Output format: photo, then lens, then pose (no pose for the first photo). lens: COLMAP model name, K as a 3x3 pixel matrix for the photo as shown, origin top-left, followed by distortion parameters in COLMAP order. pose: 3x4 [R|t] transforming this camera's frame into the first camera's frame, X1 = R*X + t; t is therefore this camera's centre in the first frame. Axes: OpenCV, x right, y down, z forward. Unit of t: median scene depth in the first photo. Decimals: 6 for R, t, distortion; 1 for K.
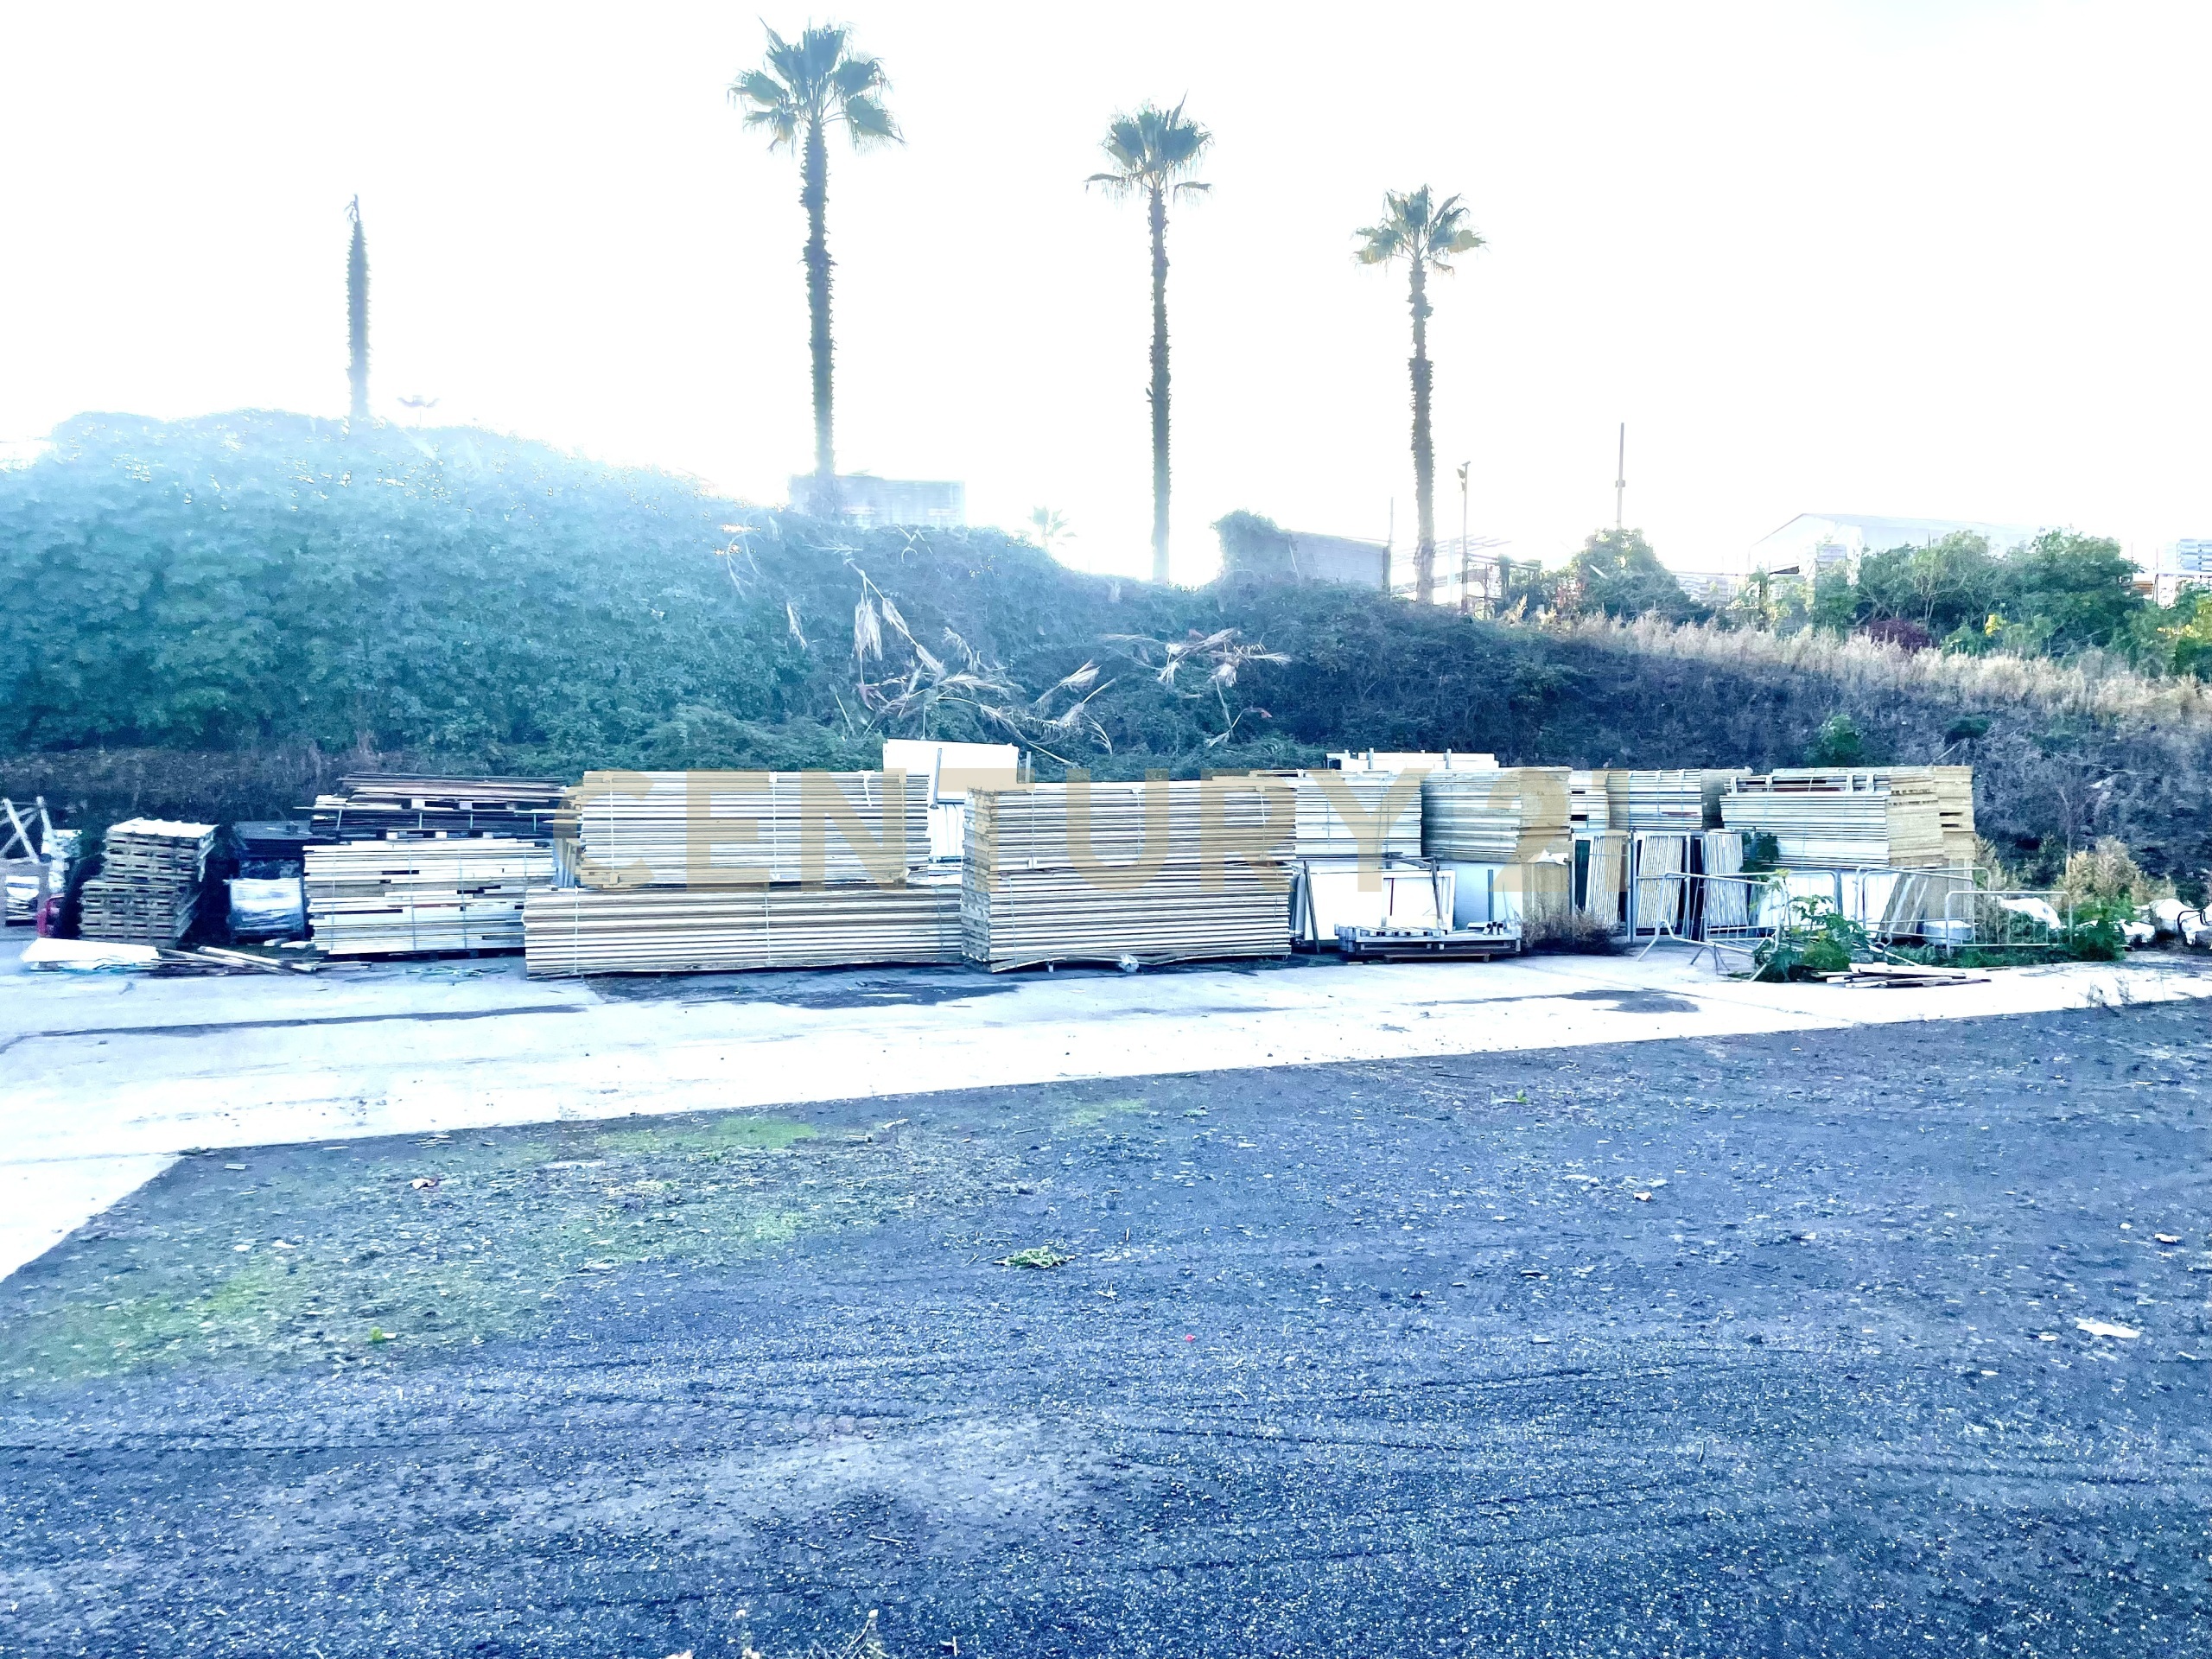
lens RADIAL K [[1664.5, 0, 1119.7], [0, 1664.5, 817.6], [0, 0, 1]] dist [0.098660, -0.139683]
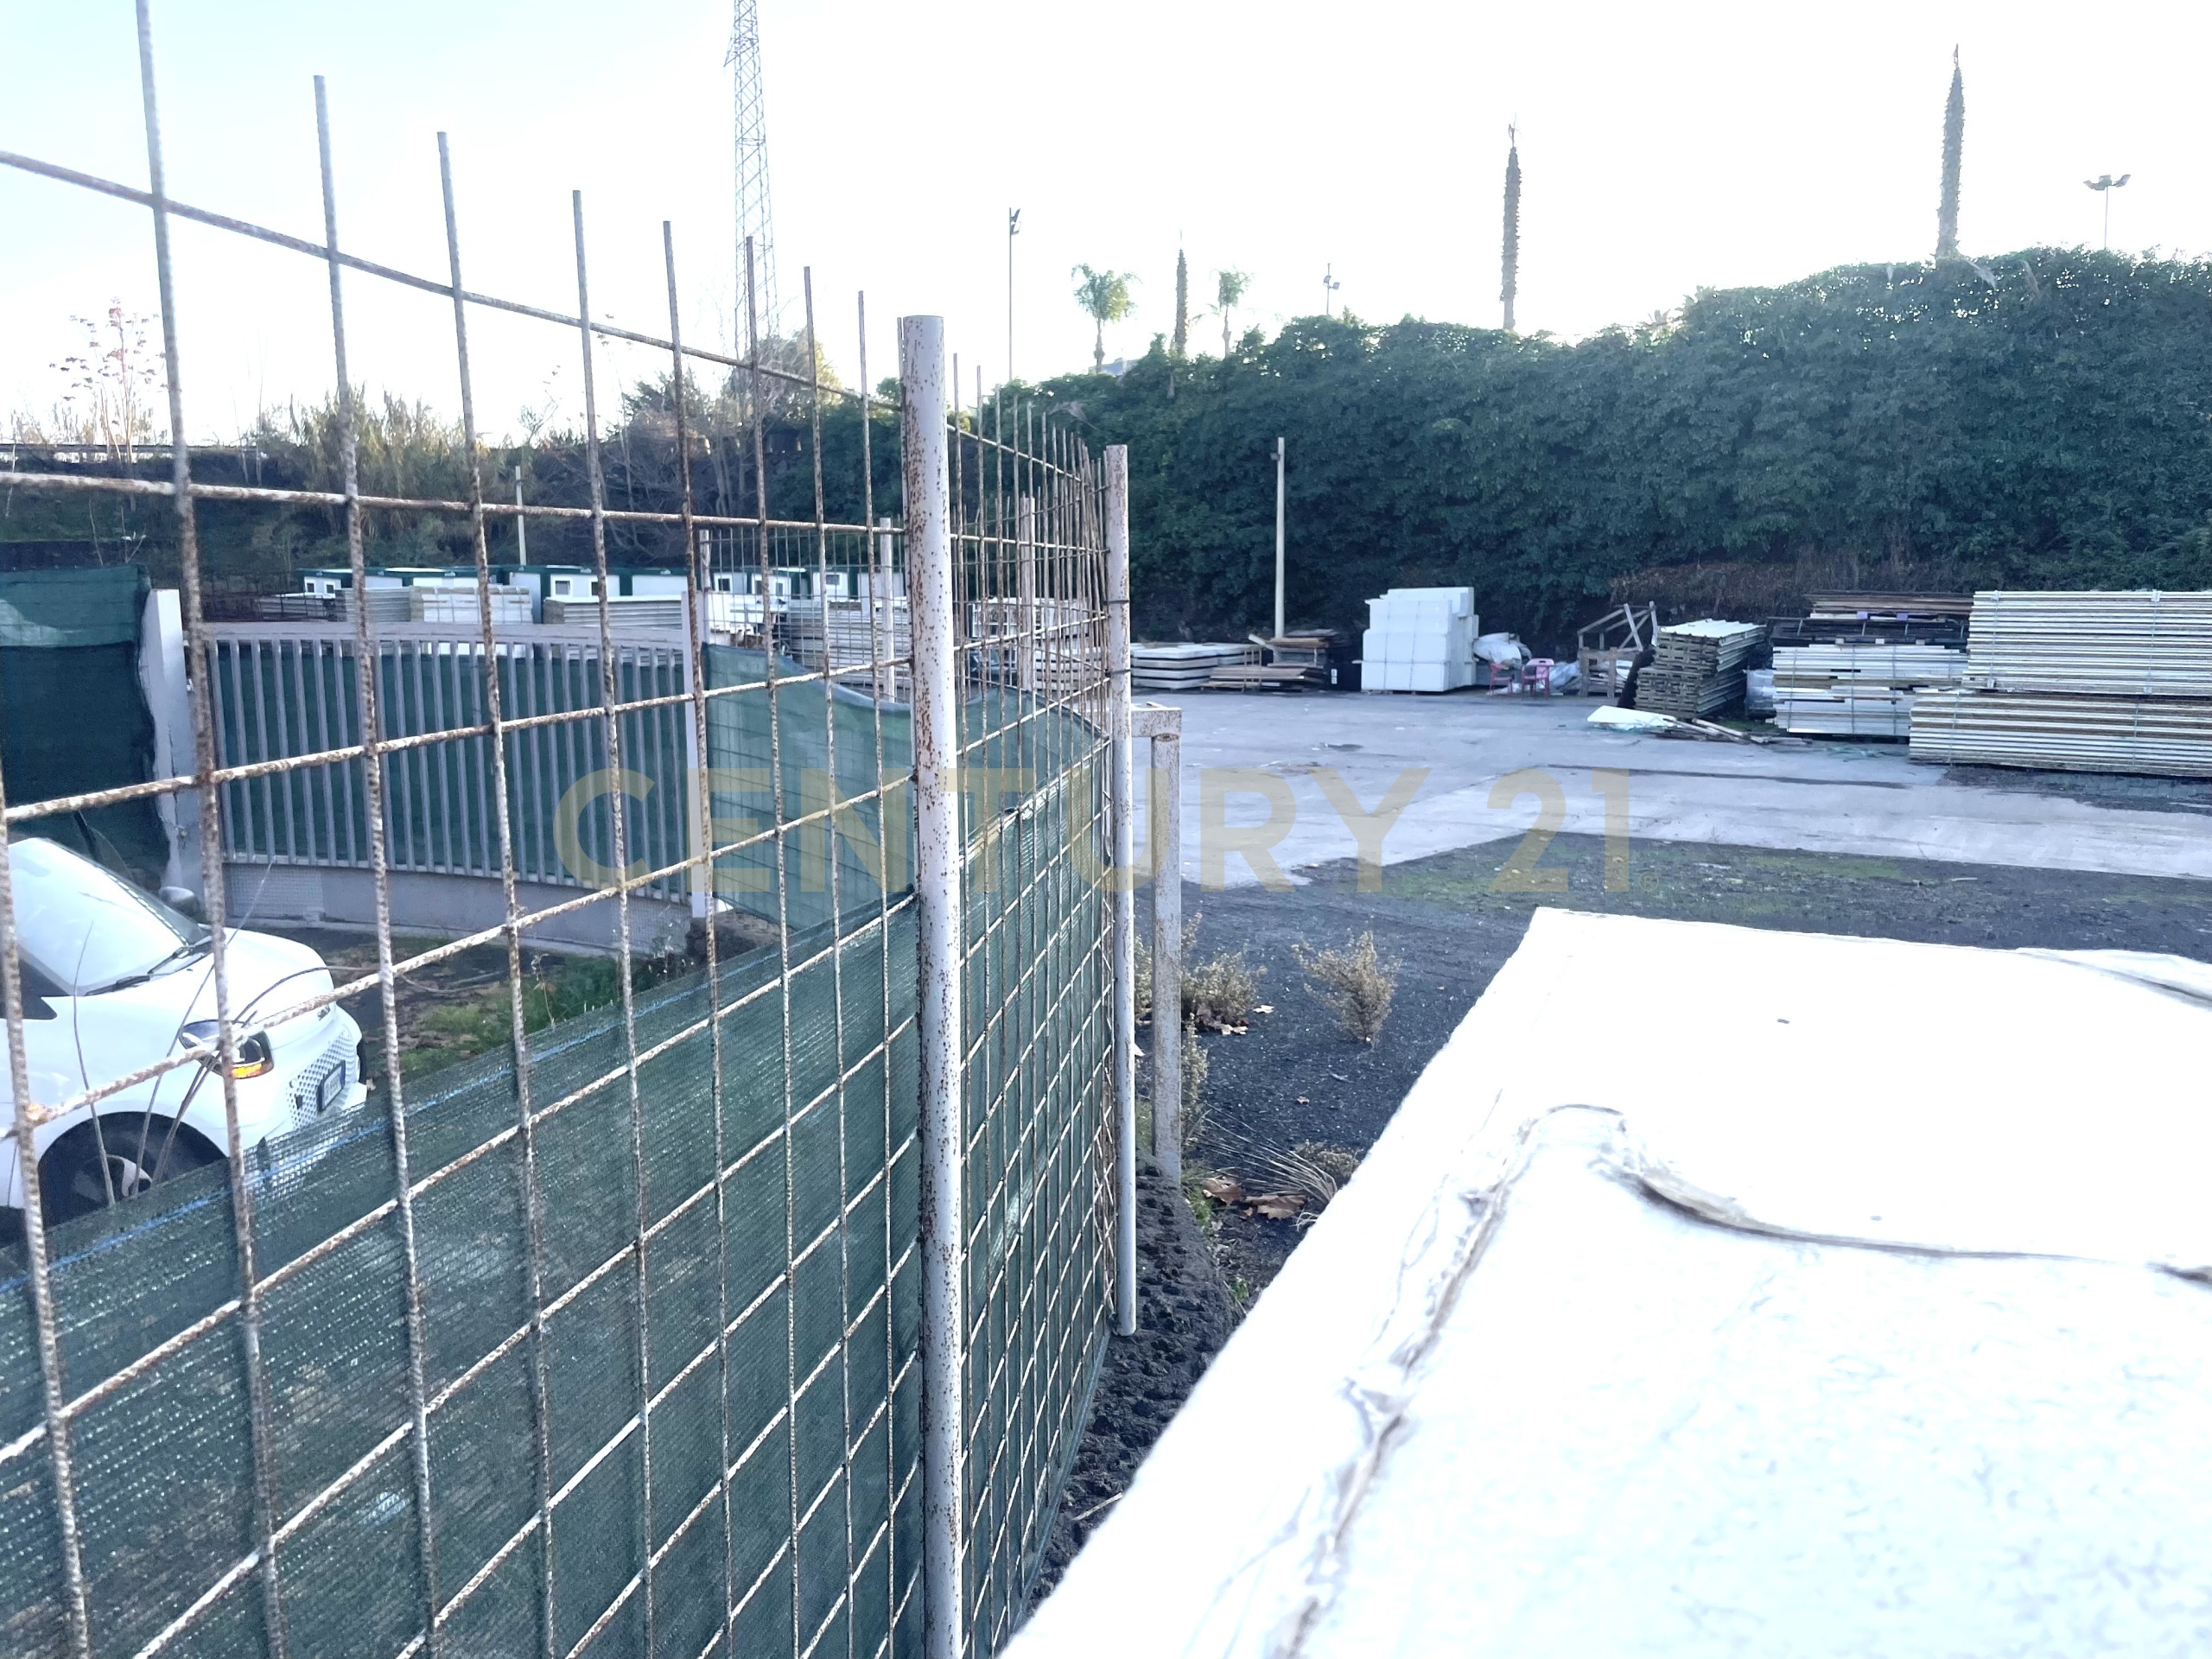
lens RADIAL K [[1680.5, 0, 1083.0], [0, 1680.5, 837.0], [0, 0, 1]] dist [0.087516, -0.132194]
pose [[0.561014, 0.123267, -0.818577, 0.222248], [-0.008486, 0.989655, 0.143214, -0.015671], [0.827763, -0.073399, 0.556257, -0.130189]]
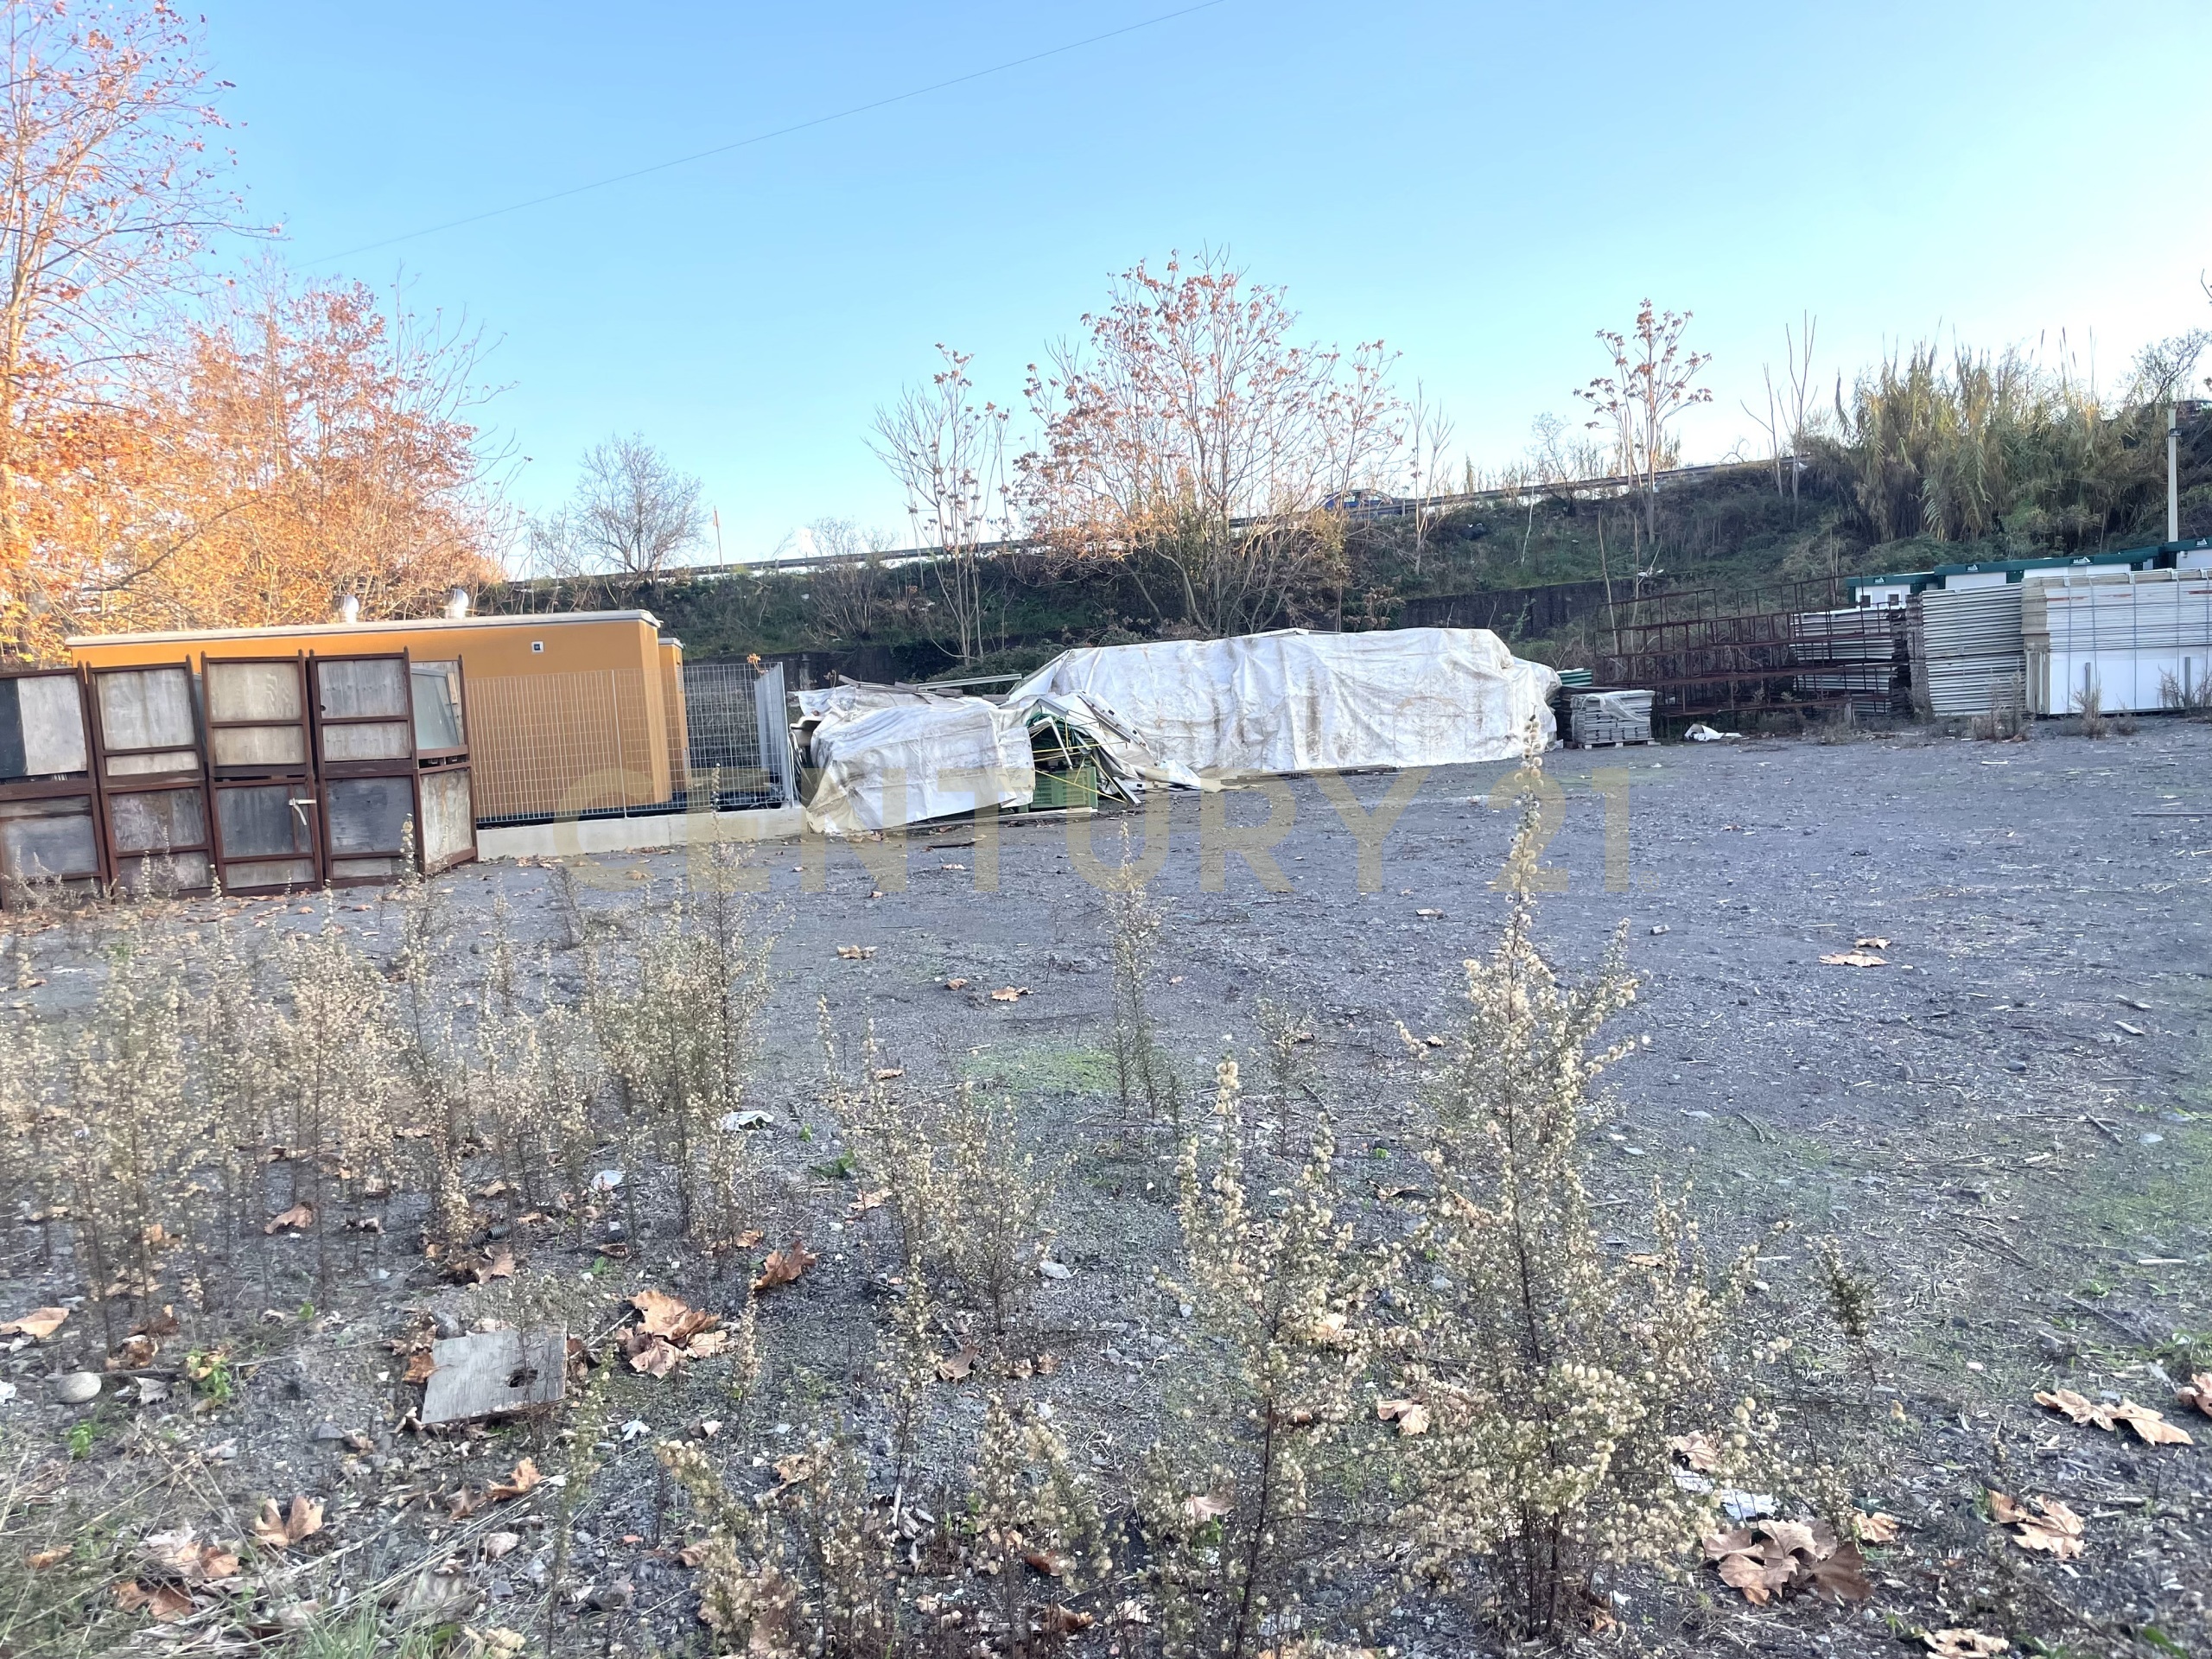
lens RADIAL K [[1668.0, 0, 1098.5], [0, 1668.0, 837.6], [0, 0, 1]] dist [0.086745, -0.119916]
pose [[-0.224336, 0.097565, -0.969616, -0.276583], [0.044908, 0.994954, 0.089724, 0.023206], [0.973477, -0.023415, -0.227585, -0.075963]]
